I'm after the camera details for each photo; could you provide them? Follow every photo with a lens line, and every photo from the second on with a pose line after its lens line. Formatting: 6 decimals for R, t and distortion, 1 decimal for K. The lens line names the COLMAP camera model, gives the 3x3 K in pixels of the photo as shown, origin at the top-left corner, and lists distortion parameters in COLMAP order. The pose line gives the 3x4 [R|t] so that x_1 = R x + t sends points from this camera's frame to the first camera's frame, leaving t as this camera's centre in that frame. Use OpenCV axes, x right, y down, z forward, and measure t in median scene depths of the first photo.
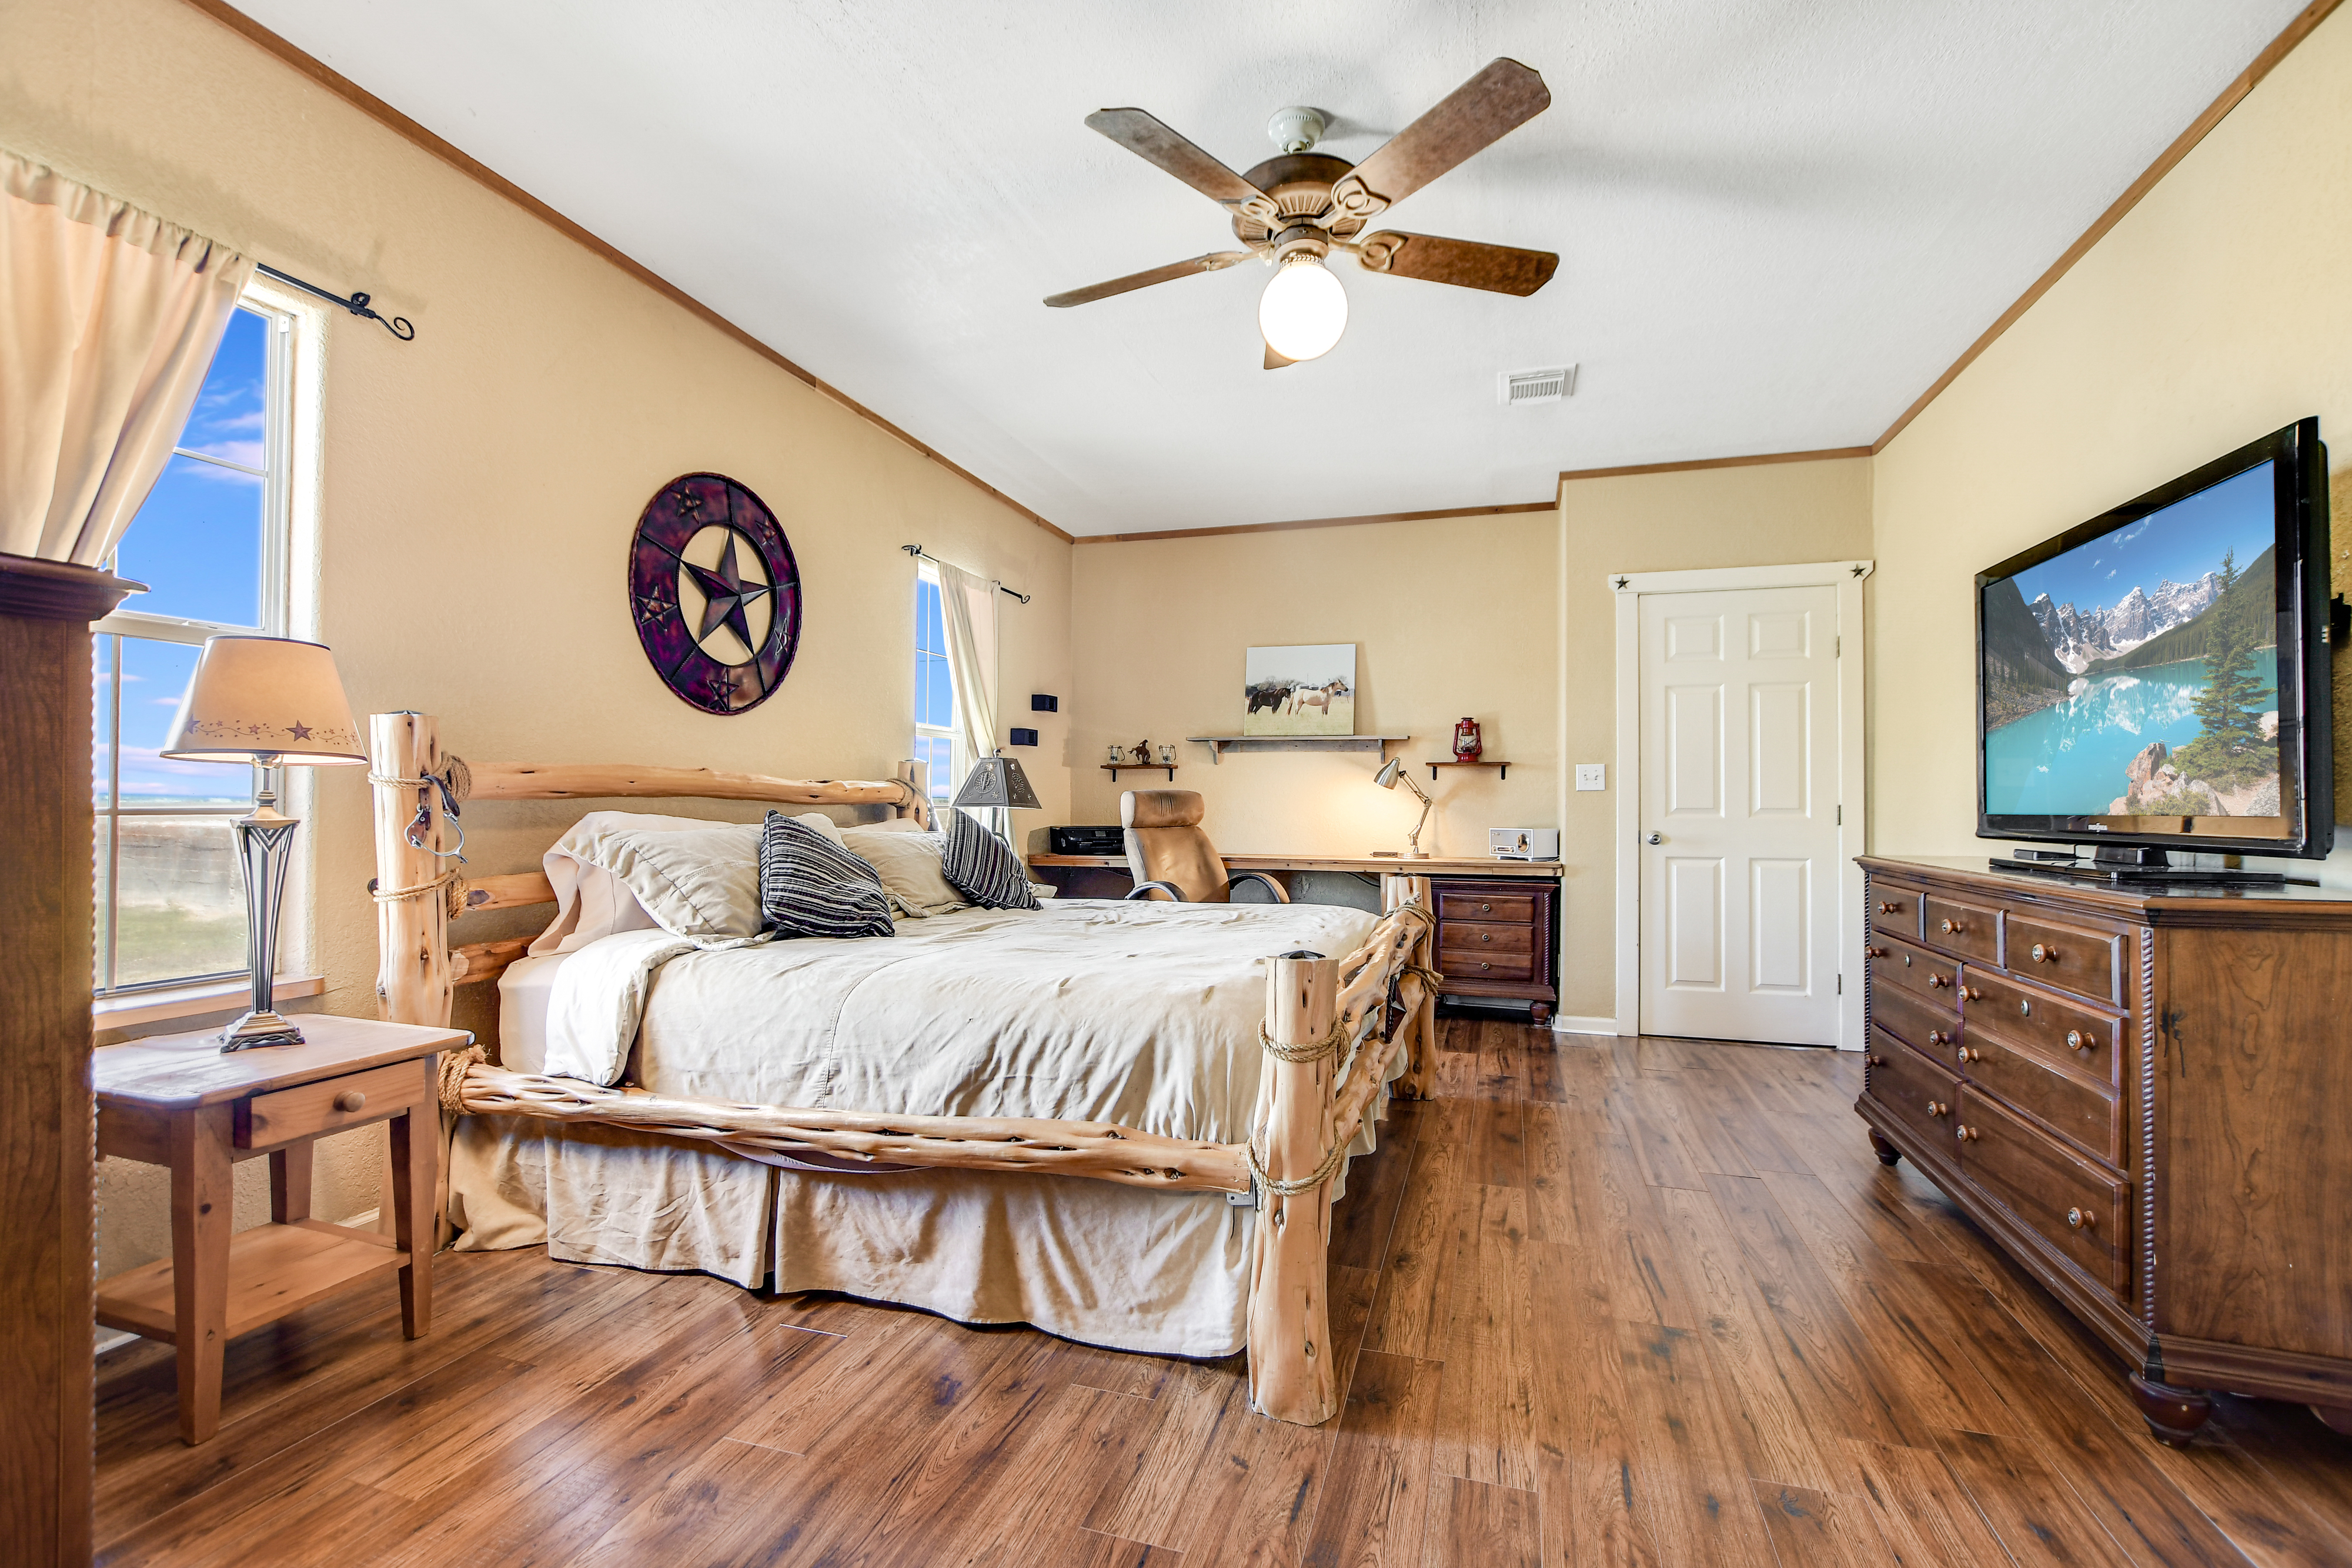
lens RADIAL K [[1024.2, 0, 1177.3], [0, 1024.2, 804.0], [0, 0, 1]] dist [-0.015429, 0.002560]
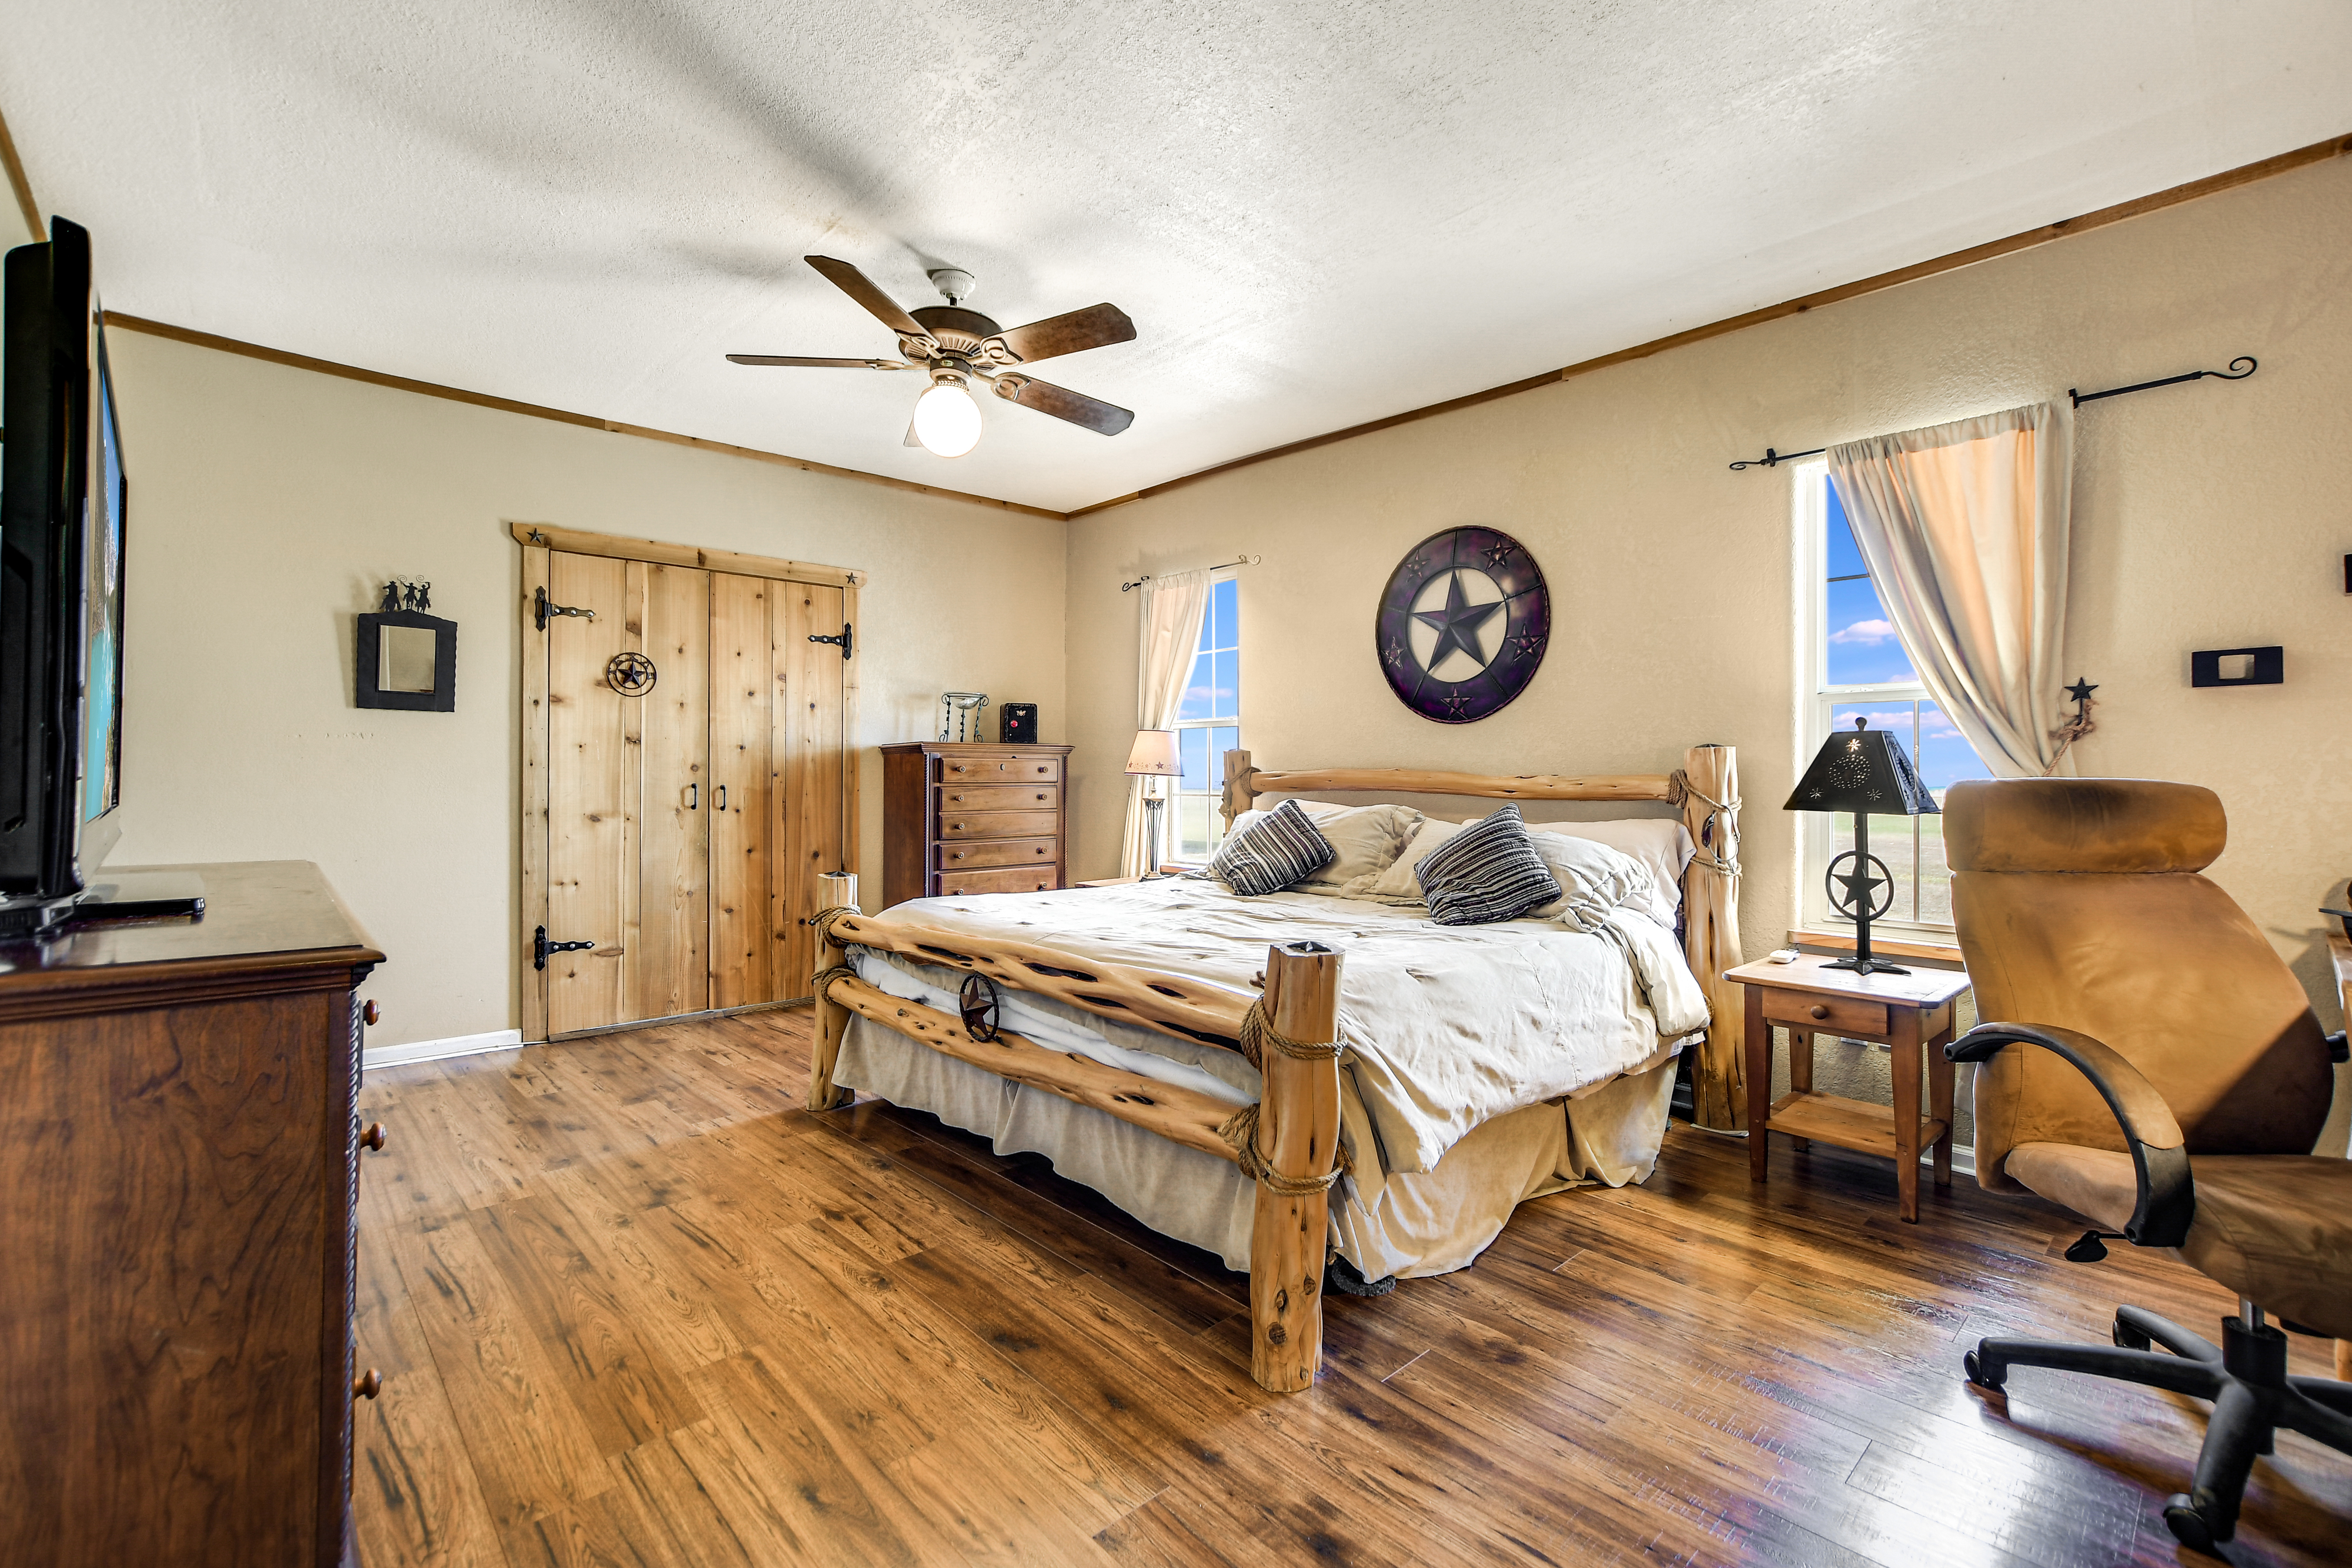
lens RADIAL K [[1014.8, 0, 1174.3], [0, 1014.8, 766.5], [0, 0, 1]] dist [-0.000183, 0.000086]
pose [[-0.482737, -0.023337, -0.875455, 1.066388], [-0.012768, 0.999726, -0.019609, -0.010968], [0.875673, 0.001711, -0.482902, 1.789226]]
